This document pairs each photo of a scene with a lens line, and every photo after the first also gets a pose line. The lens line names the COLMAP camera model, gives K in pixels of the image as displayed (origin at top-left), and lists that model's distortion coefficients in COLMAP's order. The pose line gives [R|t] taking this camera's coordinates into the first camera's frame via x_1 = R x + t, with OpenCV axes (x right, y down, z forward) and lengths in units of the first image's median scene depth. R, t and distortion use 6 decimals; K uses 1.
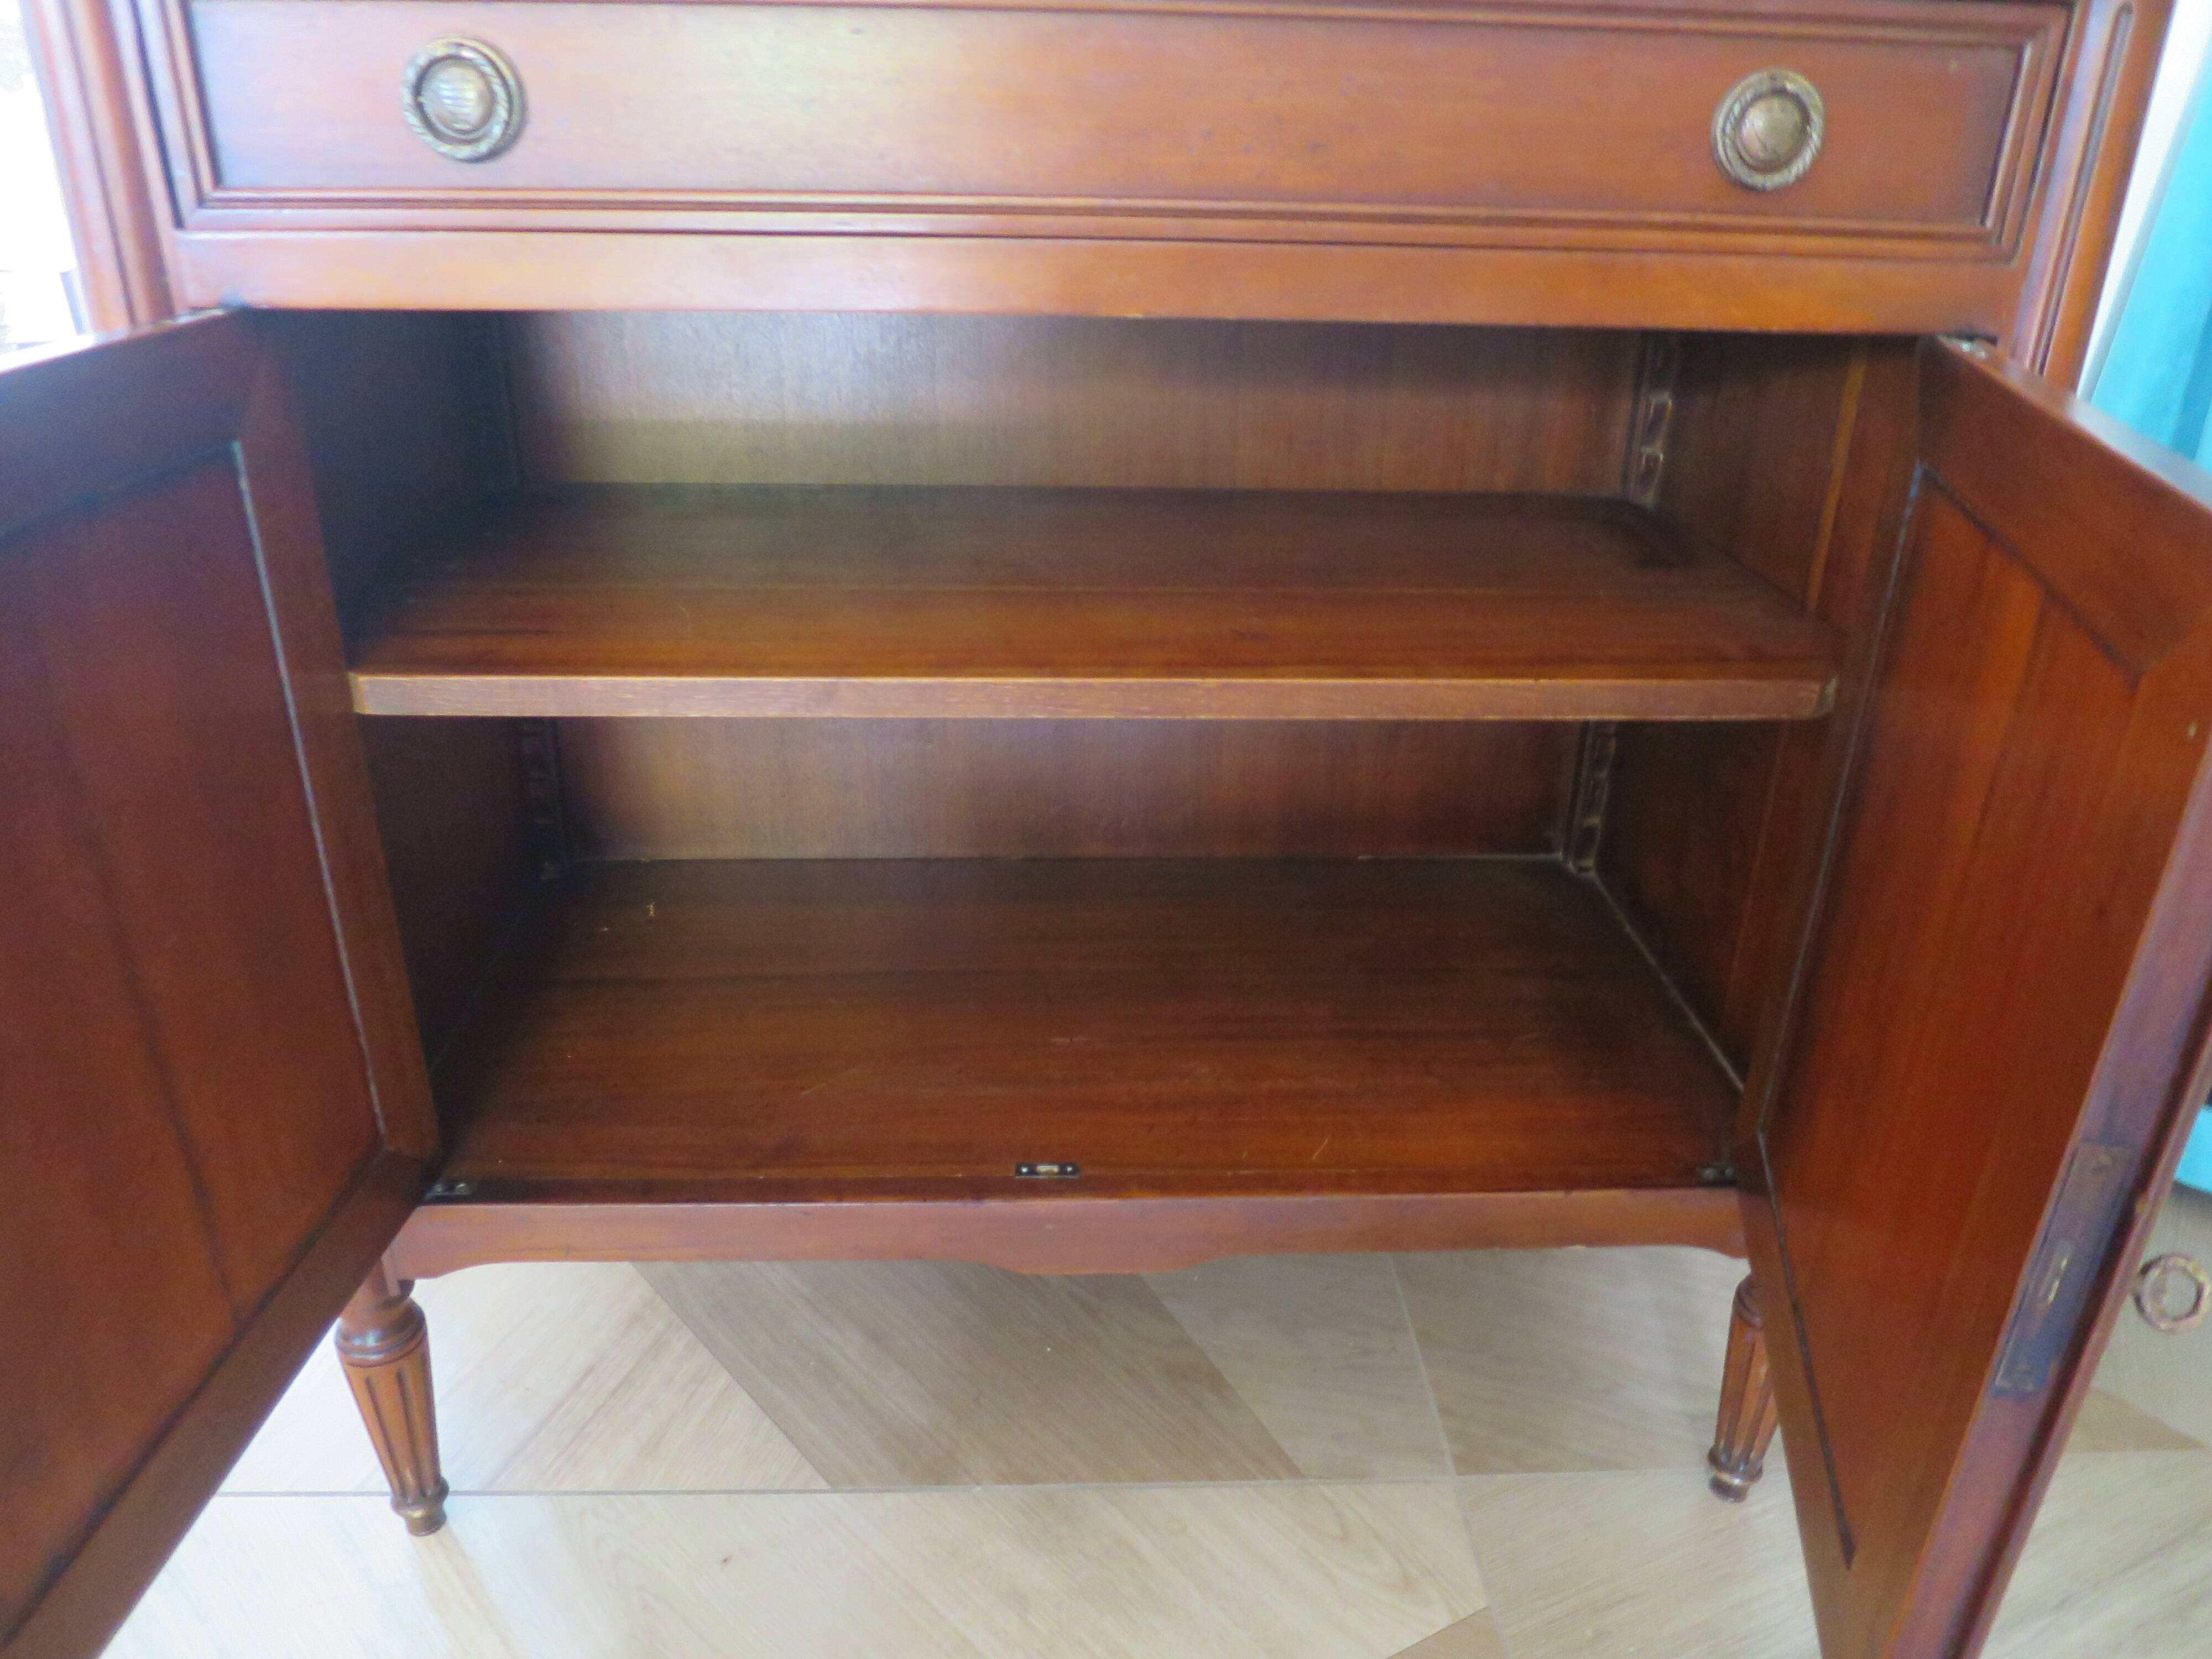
lens RADIAL K [[1595.8, 0, 1107.7], [0, 1595.8, 834.6], [0, 0, 1]] dist [-0.047880, 0.012867]
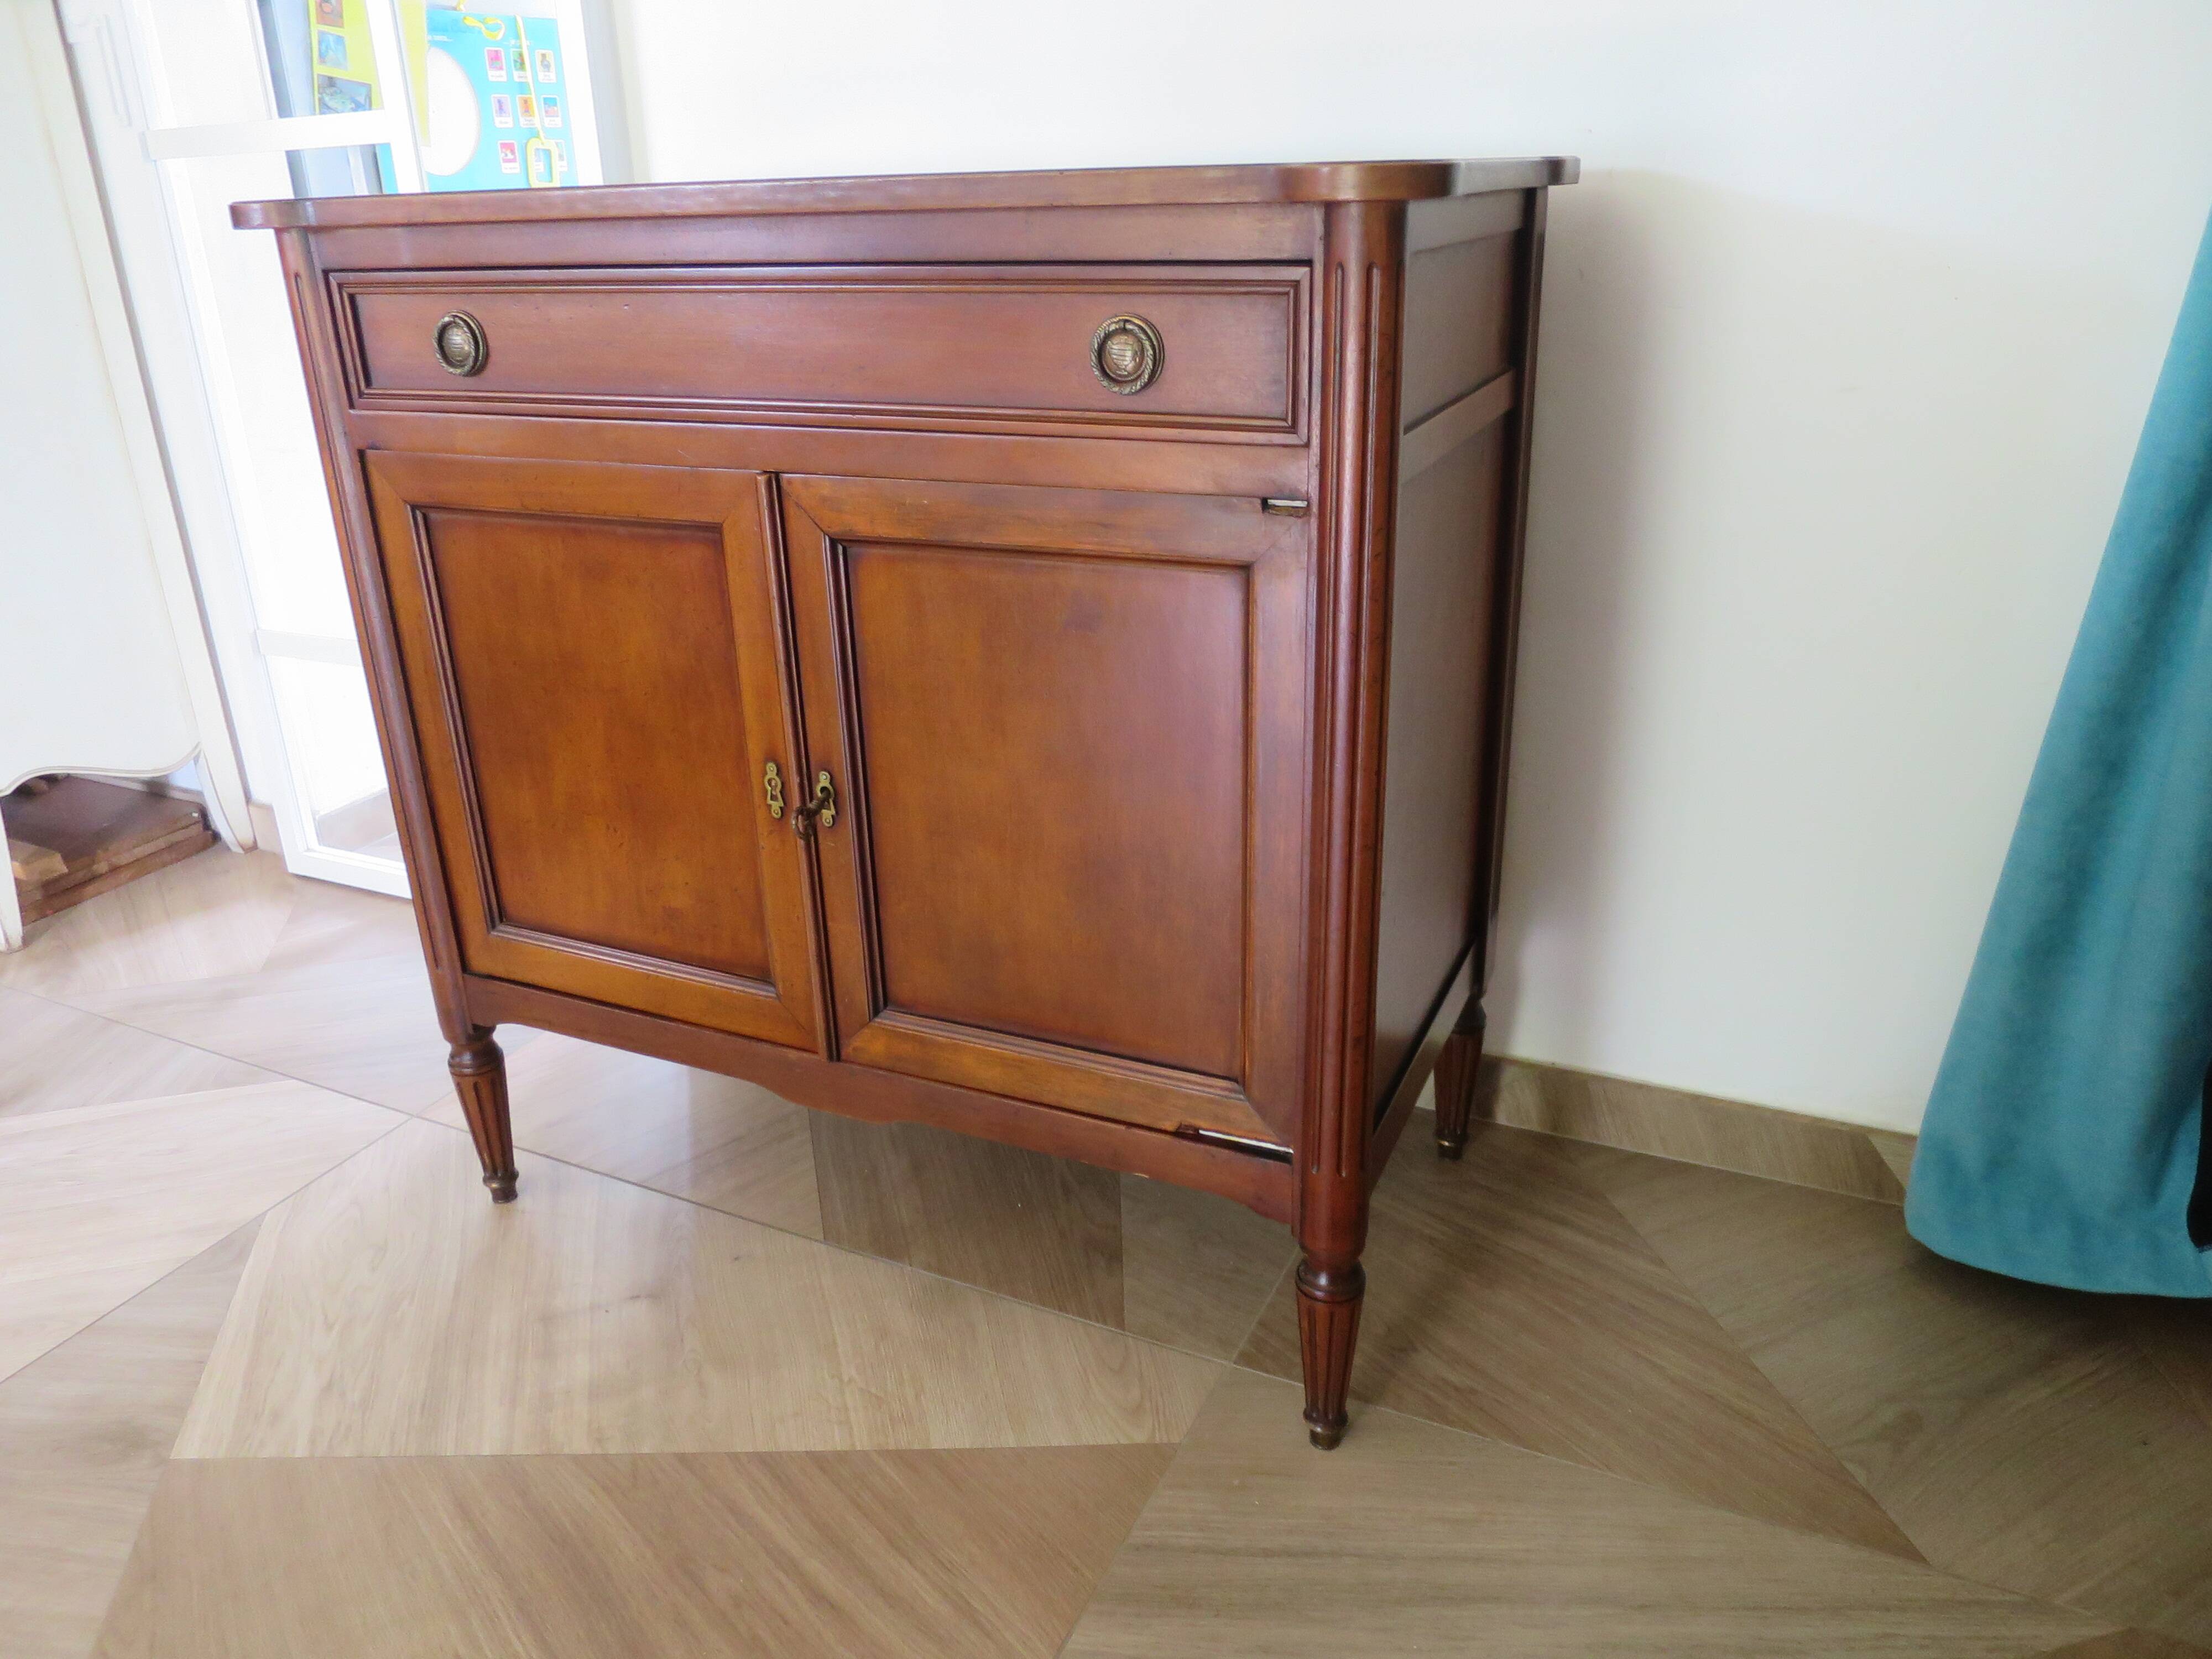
lens RADIAL K [[1595.8, 0, 1108.0], [0, 1595.8, 829.3], [0, 0, 1]] dist [-0.047880, 0.012867]
pose [[0.889112, 0.134859, -0.437370, 1.117089], [-0.155859, 0.987703, -0.012292, 0.000594], [0.430334, 0.079097, 0.899198, -0.287439]]
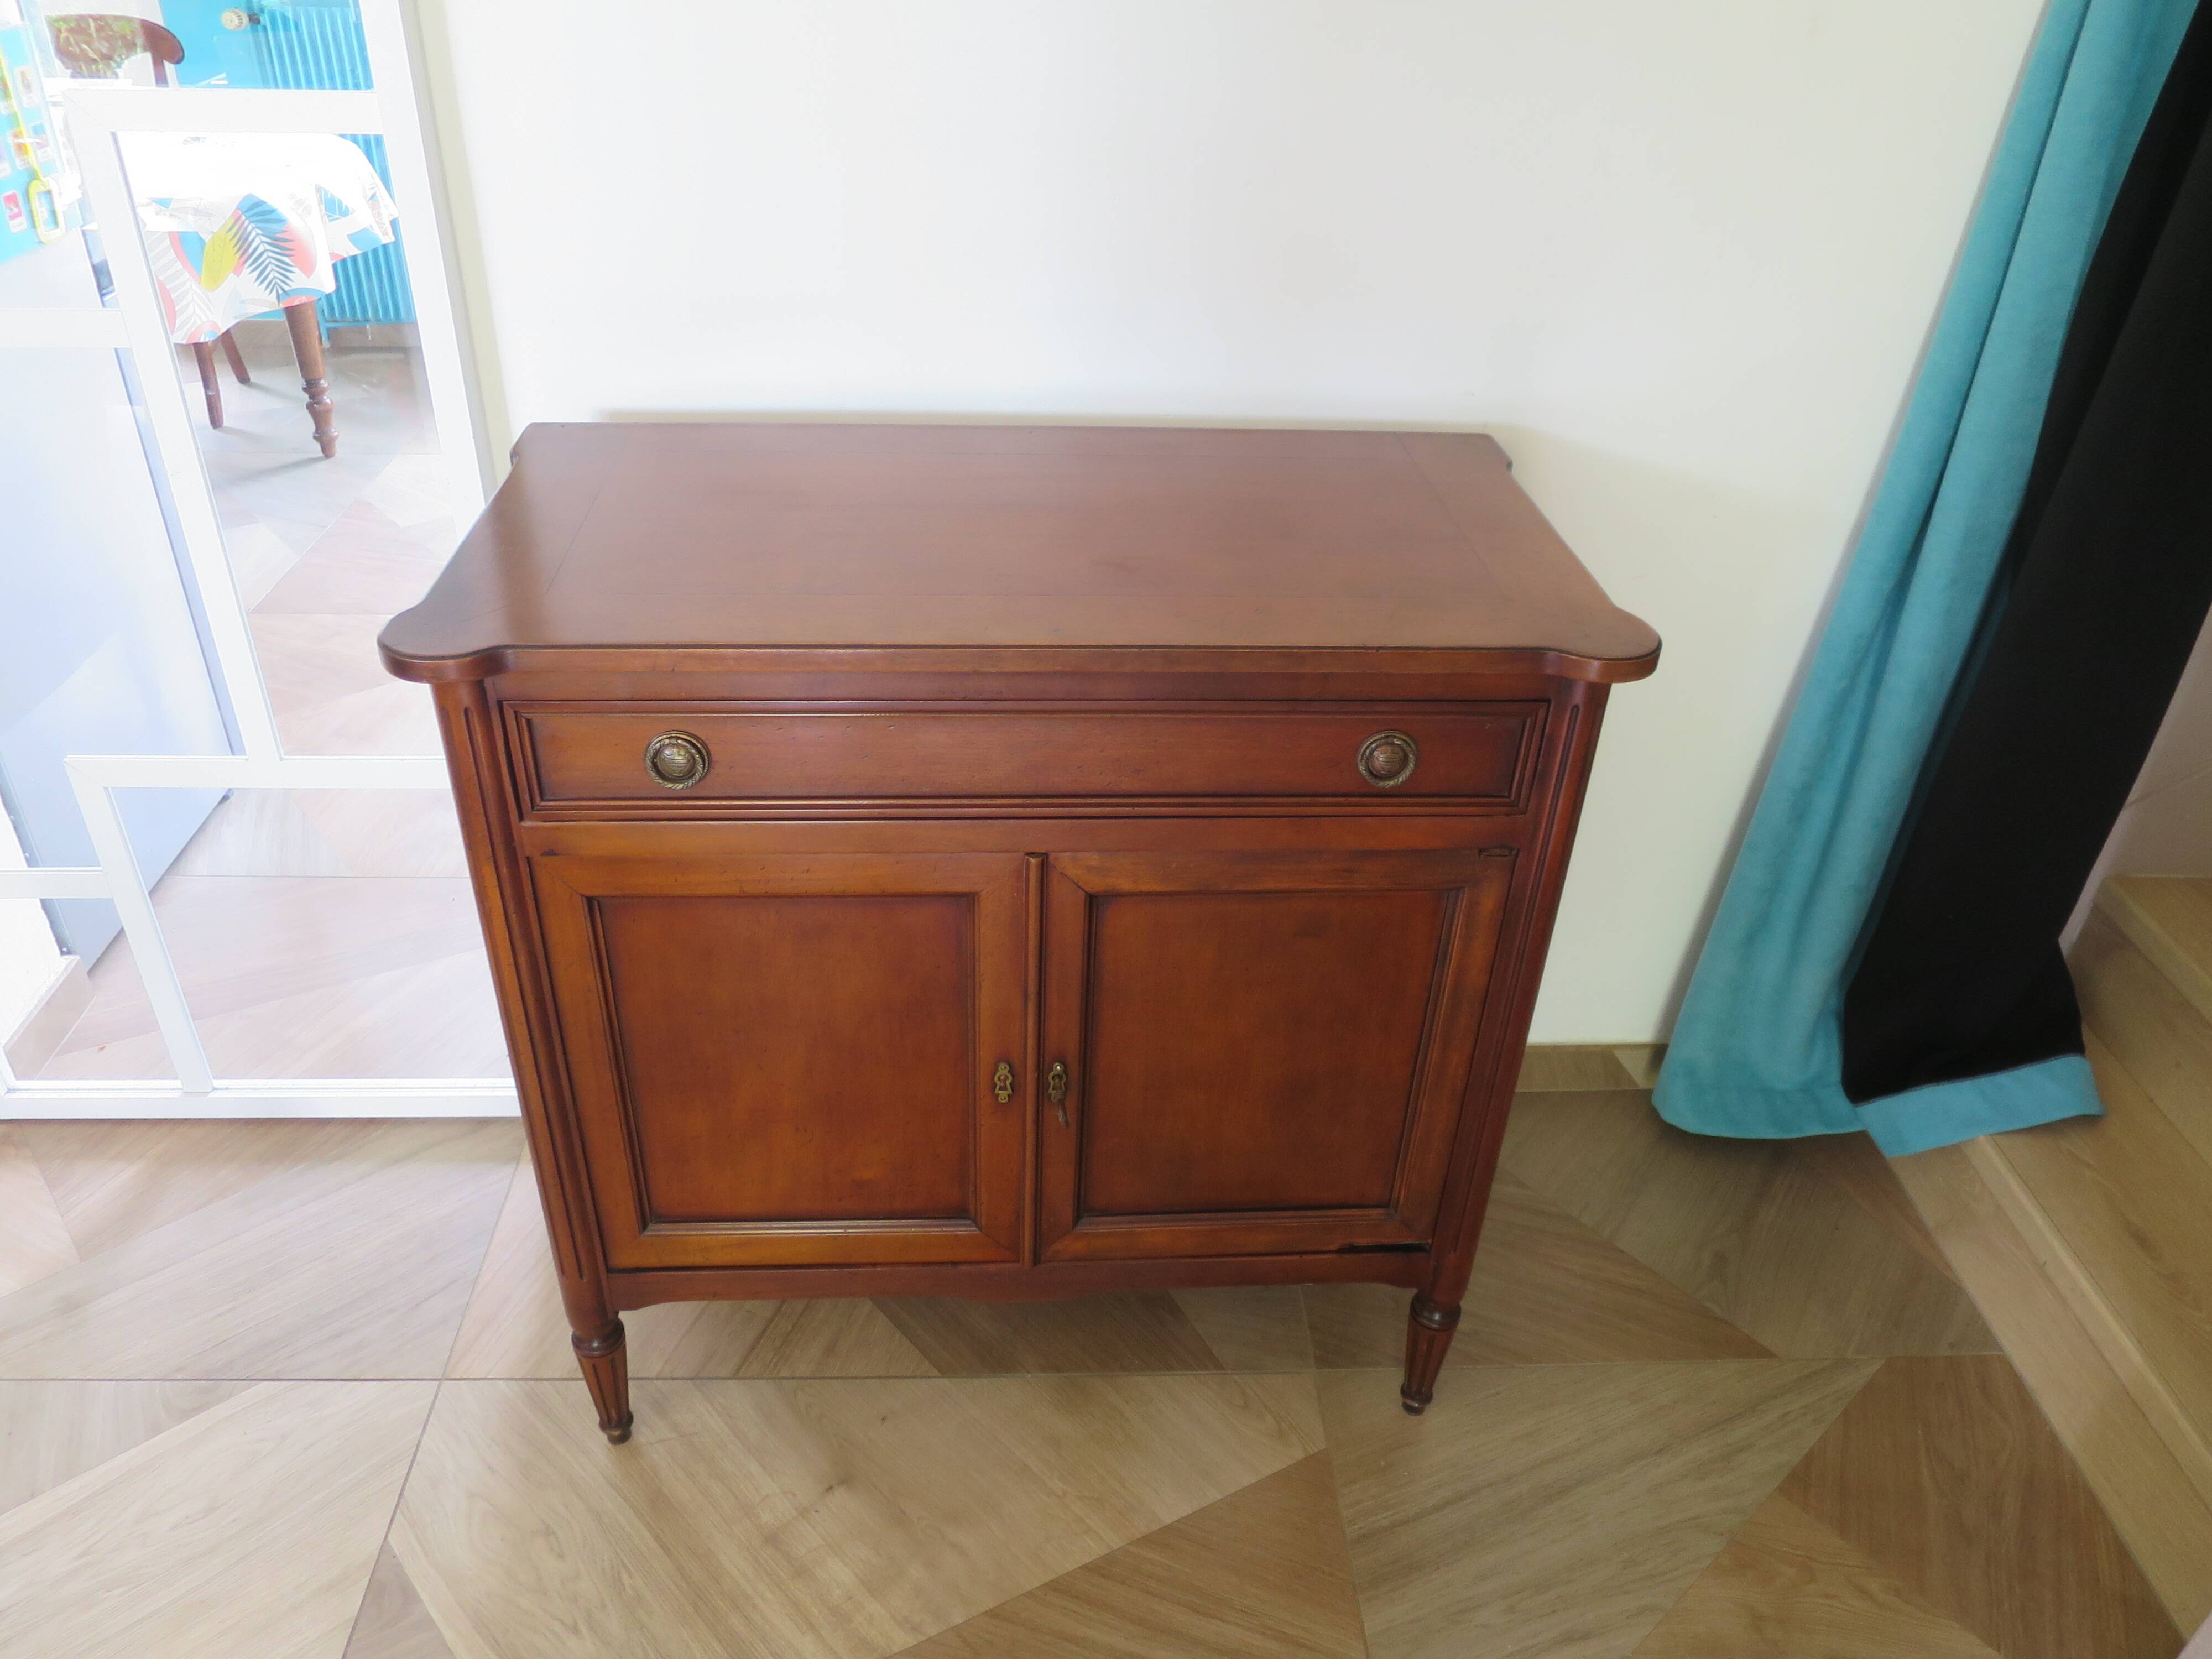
lens RADIAL K [[1595.8, 0, 1109.5], [0, 1595.8, 832.4], [0, 0, 1]] dist [-0.047880, 0.012867]
pose [[0.999590, 0.003887, 0.028381, 0.045230], [-0.007515, 0.991636, 0.128844, -0.608380], [-0.027643, -0.129005, 0.991259, -0.859097]]
